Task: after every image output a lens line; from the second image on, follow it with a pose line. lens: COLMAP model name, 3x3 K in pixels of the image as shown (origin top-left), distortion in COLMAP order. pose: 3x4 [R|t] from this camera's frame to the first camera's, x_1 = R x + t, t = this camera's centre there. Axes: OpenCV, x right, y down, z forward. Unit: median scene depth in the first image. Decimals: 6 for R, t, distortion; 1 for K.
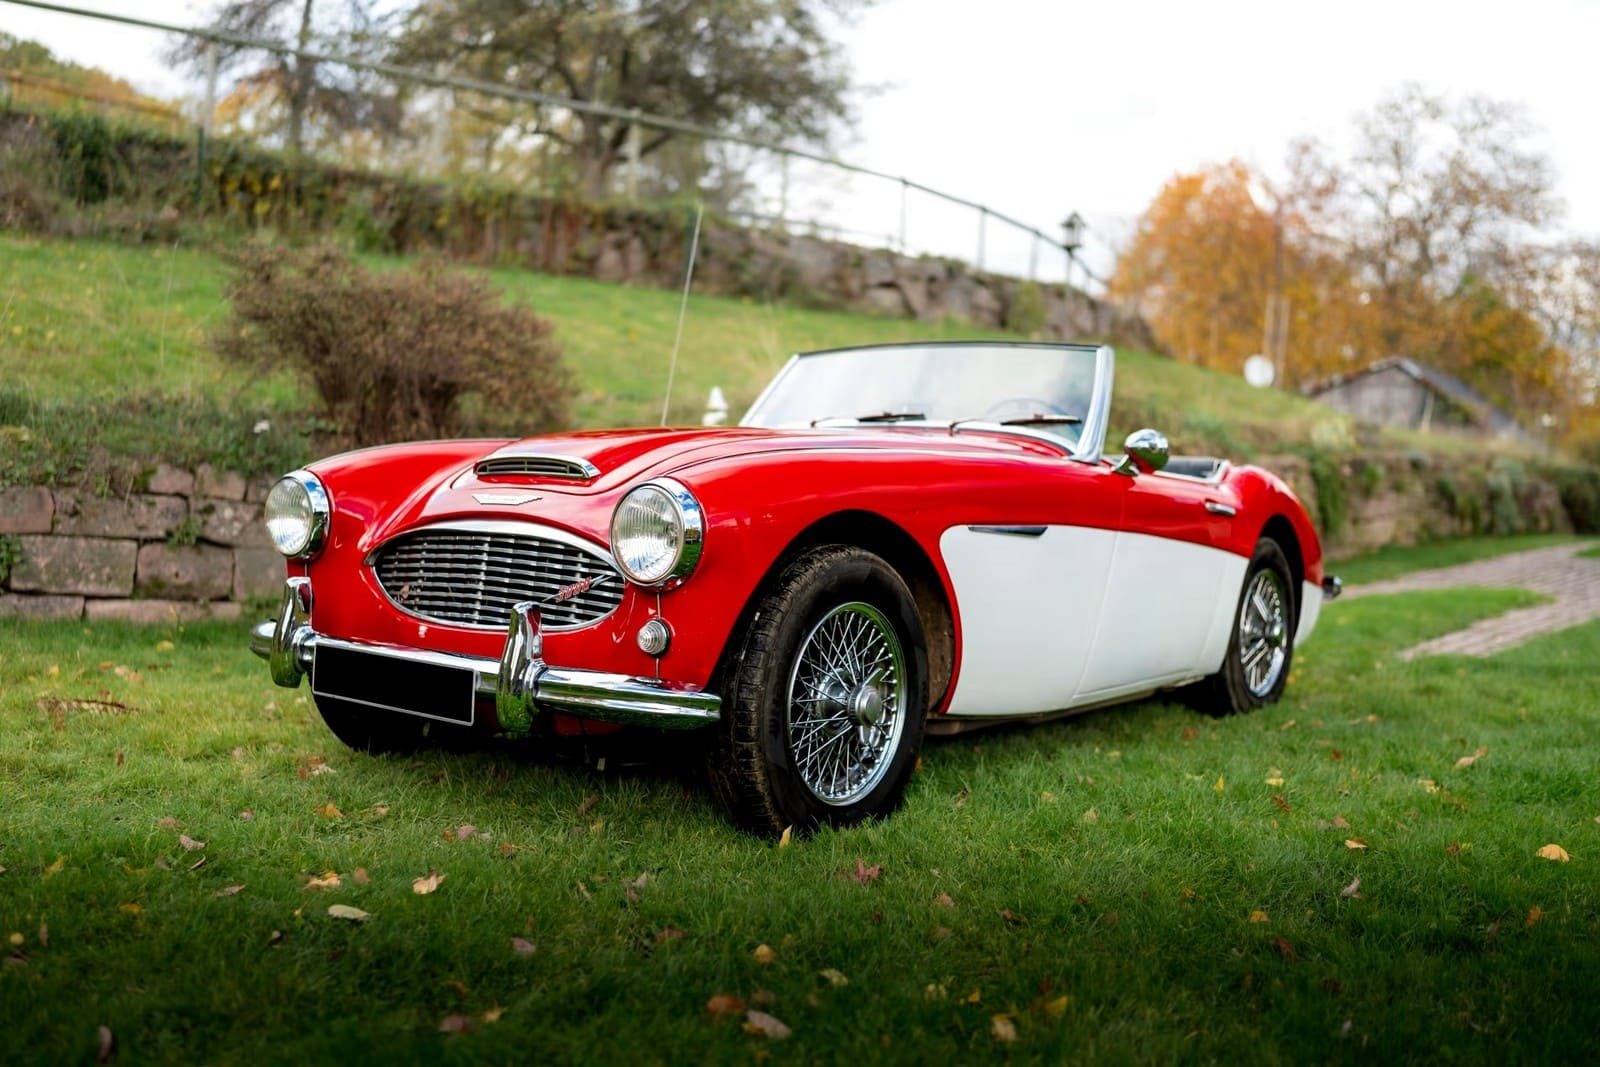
lens RADIAL K [[1503.3, 0, 797.4], [0, 1503.3, 537.6], [0, 0, 1]] dist [0.002254, 0.000000]
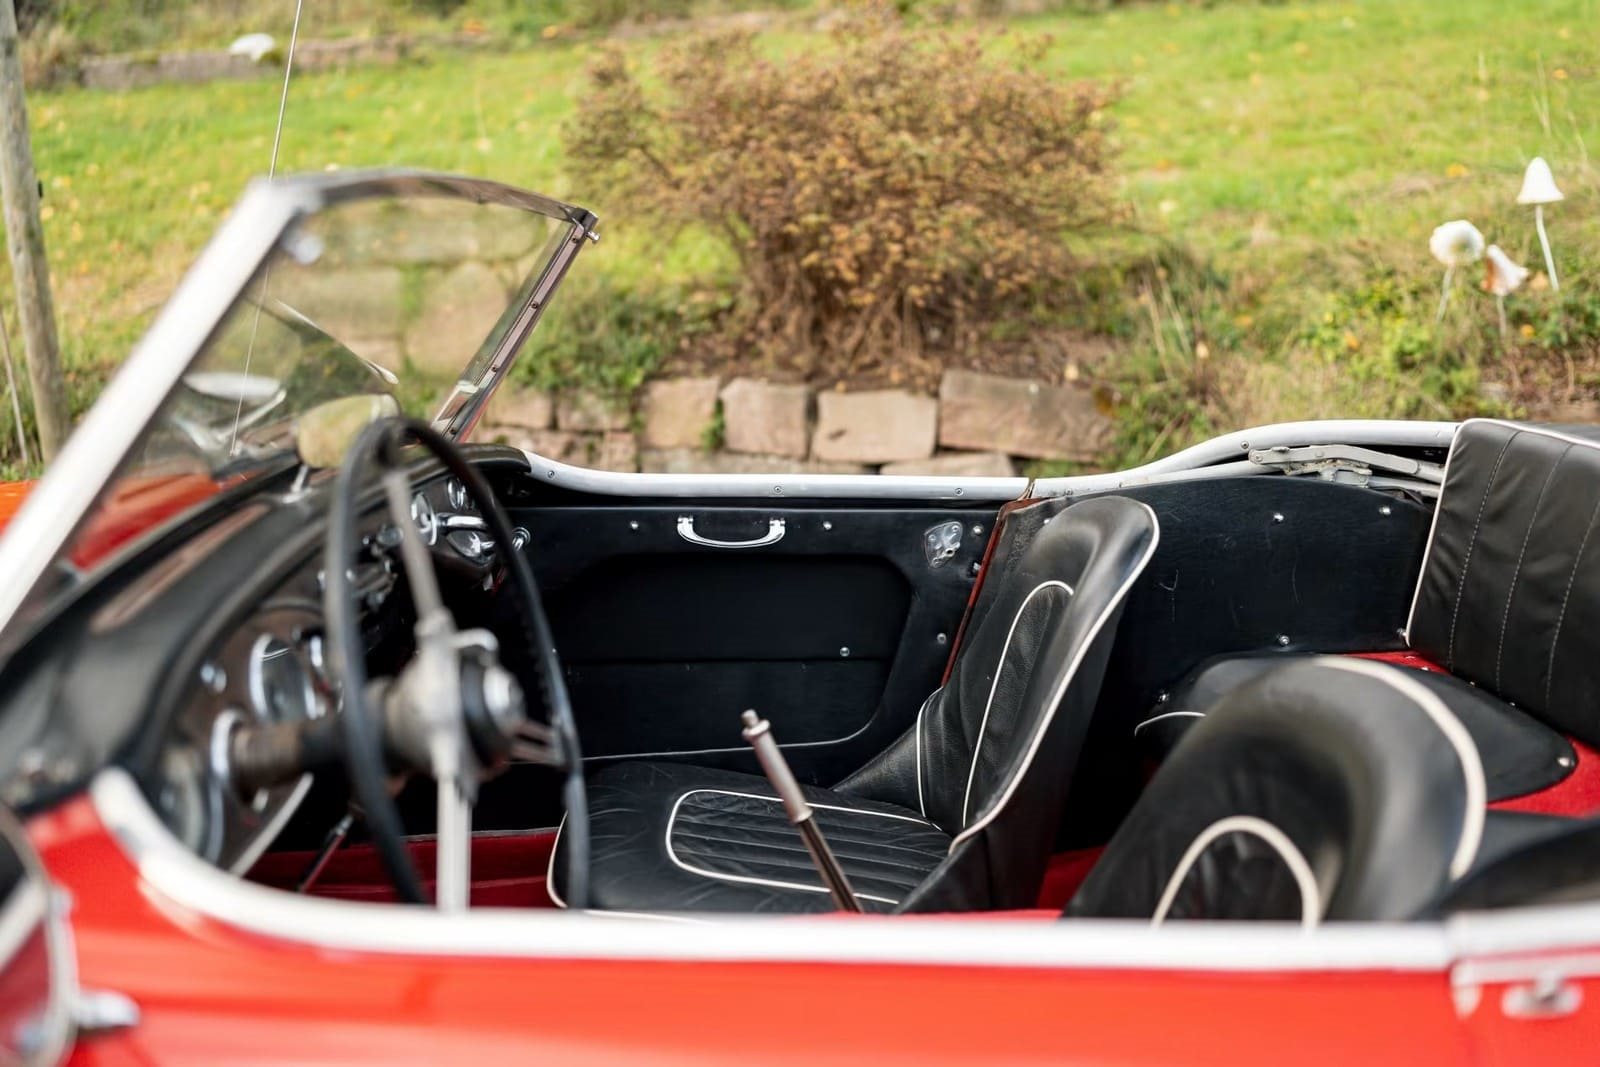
lens RADIAL K [[1503.3, 0, 794.4], [0, 1503.3, 517.8], [0, 0, 1]] dist [0.002254, 0.000000]
pose [[0.594273, 0.095894, -0.798526, 0.271606], [0.030506, 0.989464, 0.141527, -0.079497], [0.803685, -0.108465, 0.585086, 0.668048]]
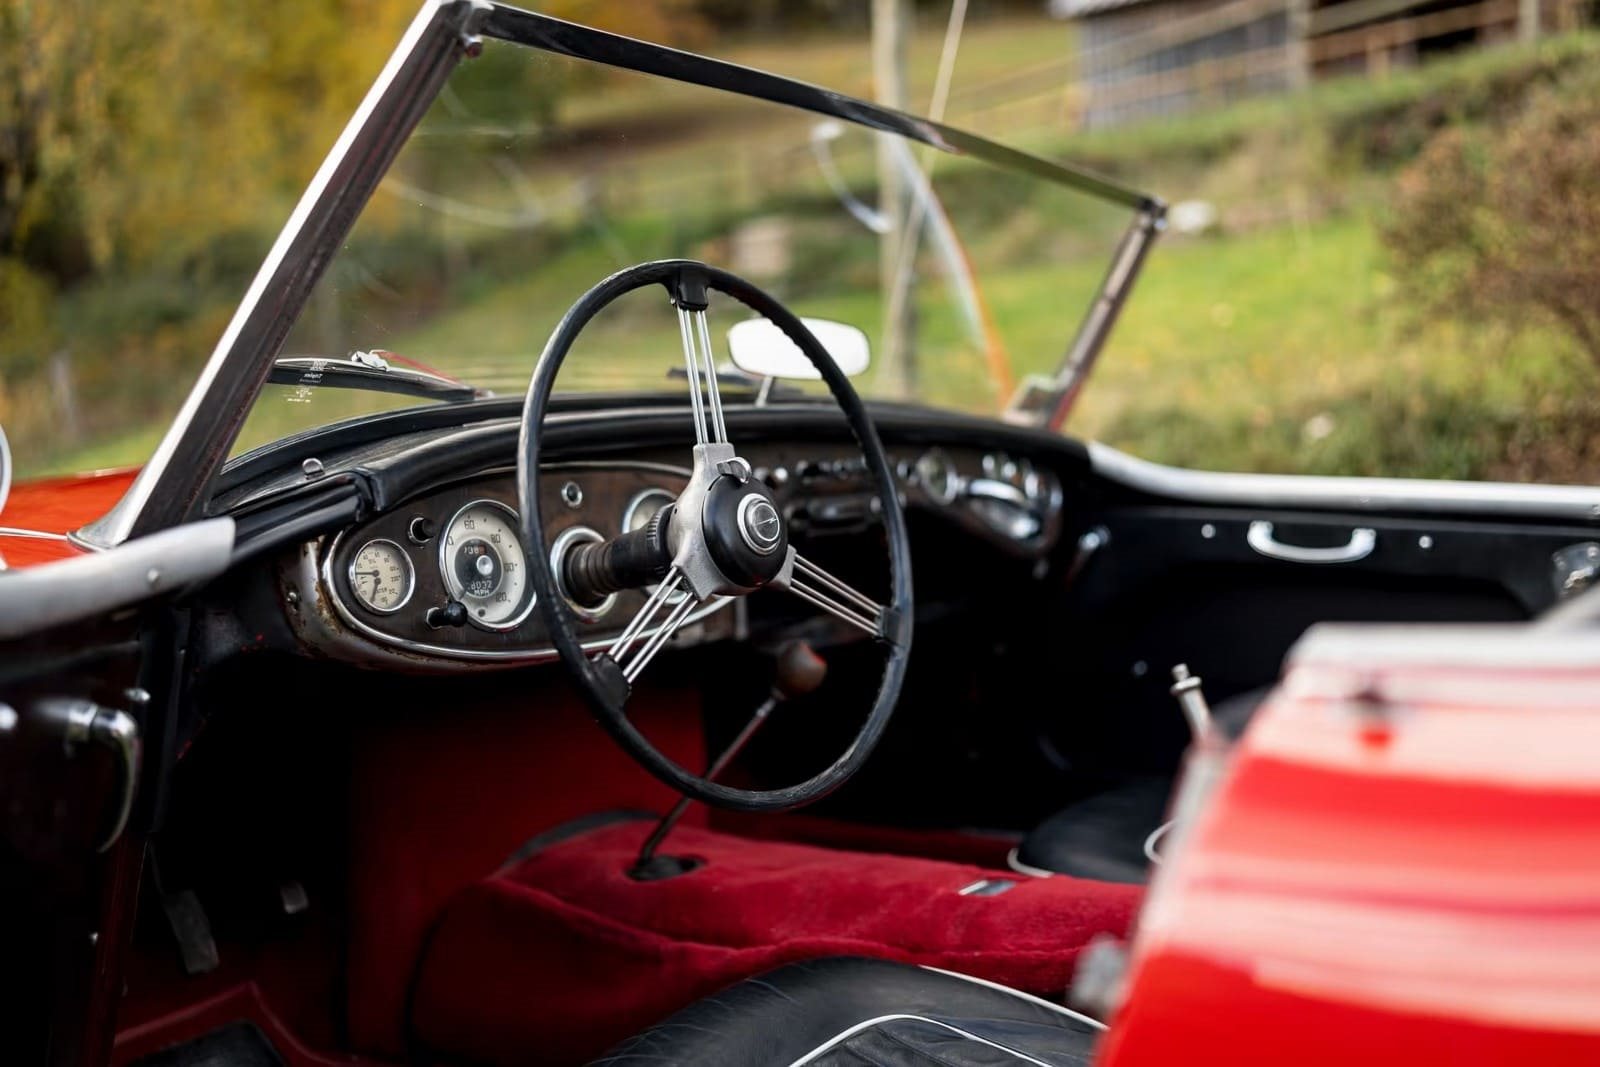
lens RADIAL K [[1503.3, 0, 798.4], [0, 1503.3, 547.7], [0, 0, 1]] dist [0.002254, 0.000000]
pose [[0.011460, 0.024797, -0.999627, 0.301627], [-0.000815, 0.999692, 0.024789, -0.036436], [0.999934, 0.000531, 0.011476, 0.742931]]
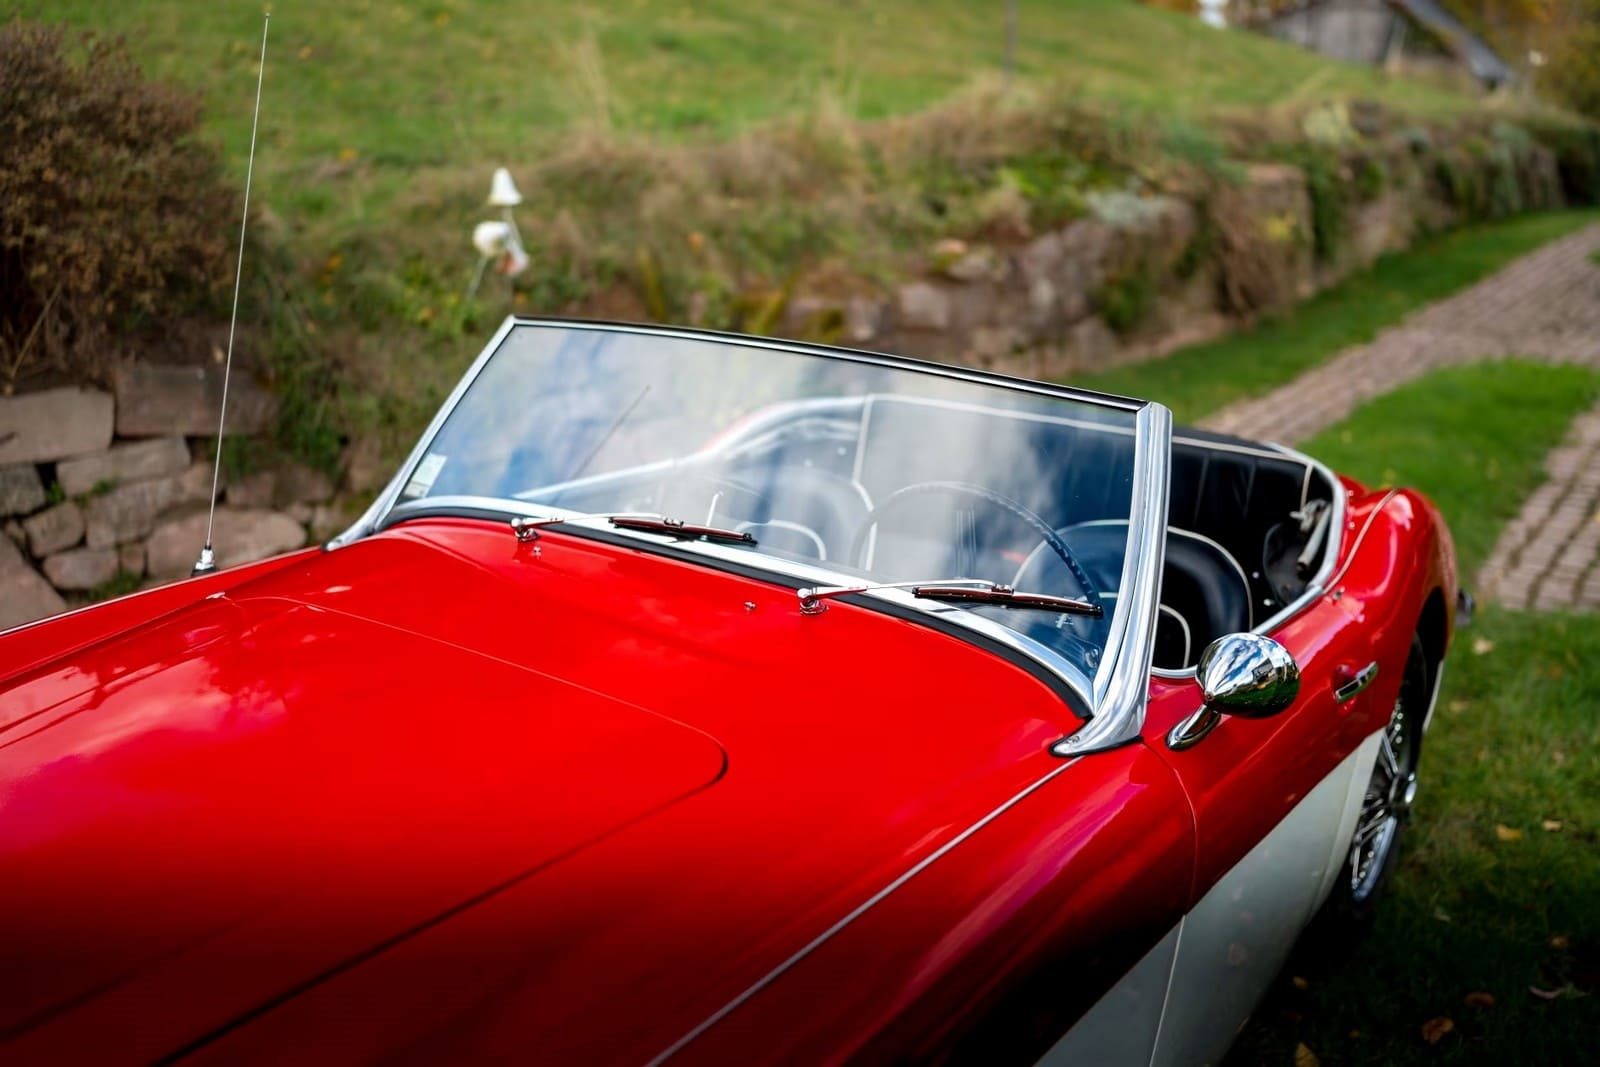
lens RADIAL K [[1503.3, 0, 799.6], [0, 1503.3, 523.1], [0, 0, 1]] dist [0.002254, 0.000000]
pose [[0.998508, -0.026062, 0.047988, 0.056696], [0.013654, 0.970008, 0.242690, -0.142206], [-0.052874, -0.241672, 0.968916, 0.403638]]
